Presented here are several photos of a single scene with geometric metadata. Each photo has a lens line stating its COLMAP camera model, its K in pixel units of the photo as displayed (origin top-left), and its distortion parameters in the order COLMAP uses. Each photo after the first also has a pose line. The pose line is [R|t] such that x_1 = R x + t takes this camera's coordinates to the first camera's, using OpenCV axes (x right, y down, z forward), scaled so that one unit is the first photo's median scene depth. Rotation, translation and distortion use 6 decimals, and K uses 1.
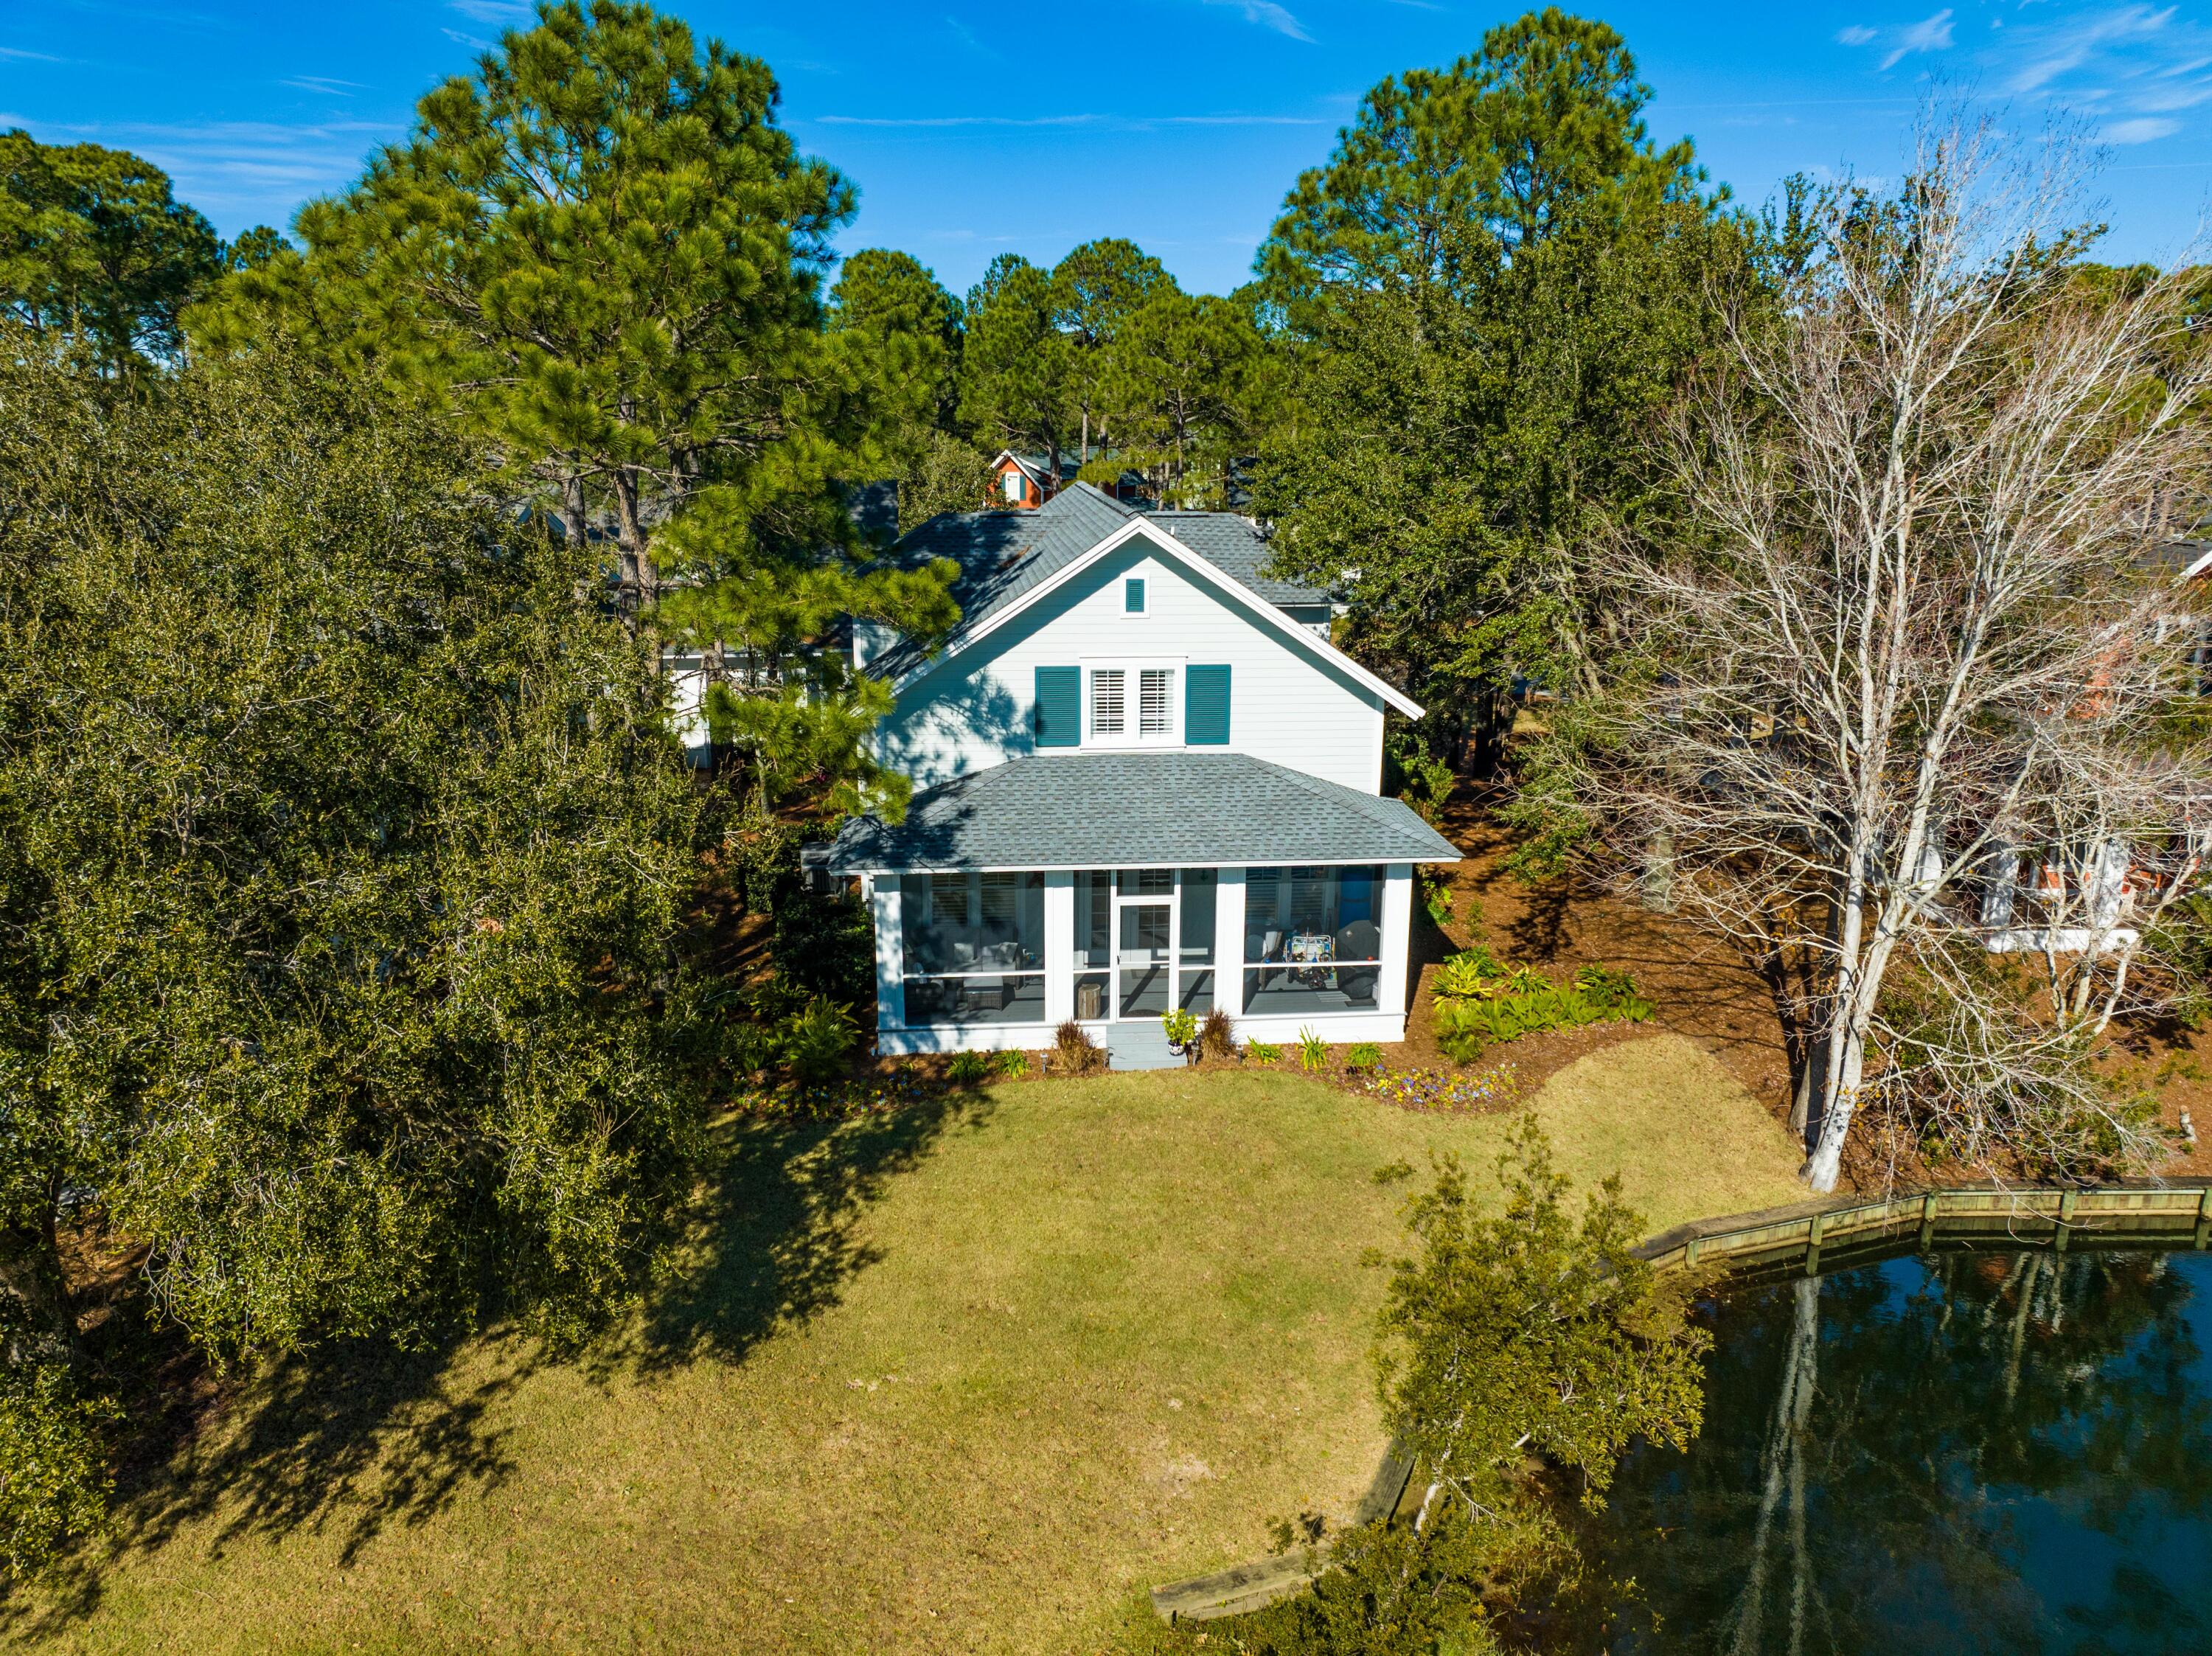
lens RADIAL K [[1548.1, 0, 1115.5], [0, 1548.1, 836.8], [0, 0, 1]] dist [-0.033864, -0.001975]
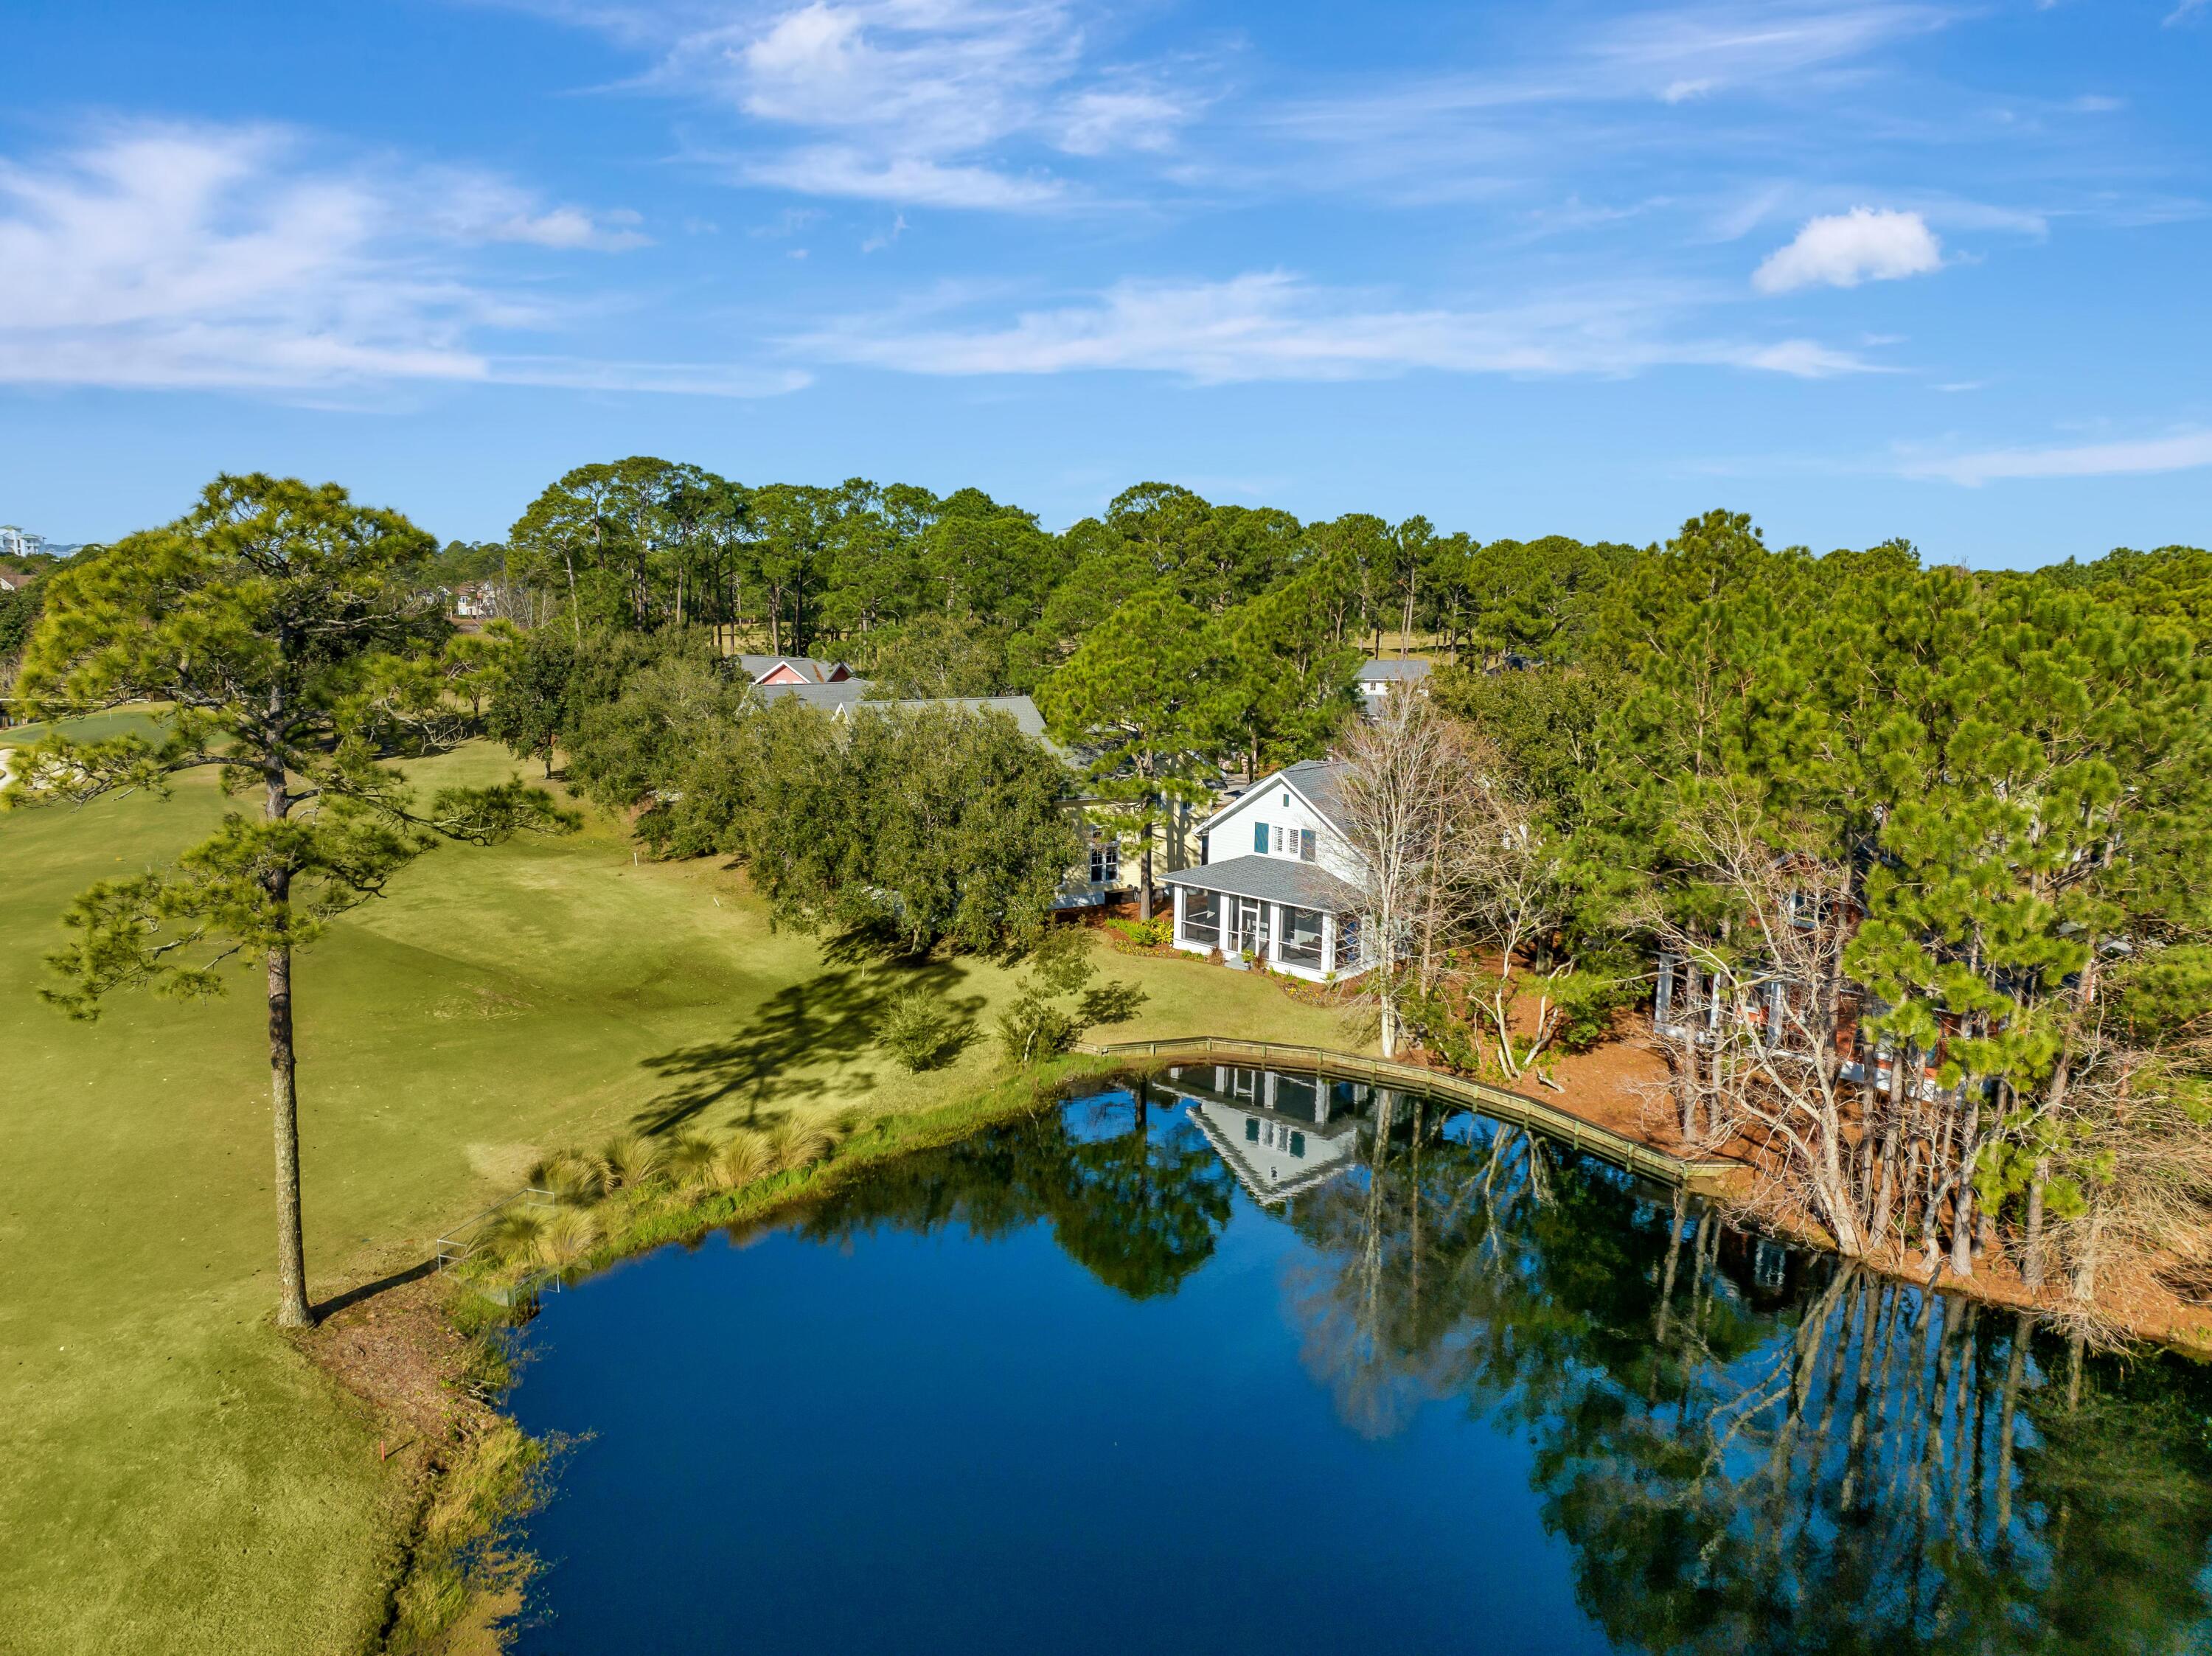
lens RADIAL K [[1548.1, 0, 1107.1], [0, 1548.1, 806.6], [0, 0, 1]] dist [-0.033864, -0.001975]
pose [[0.674050, 0.121987, -0.728543, 1.760732], [-0.218038, 0.975183, -0.038445, 0.024672], [0.705773, 0.184764, 0.683920, -1.048694]]
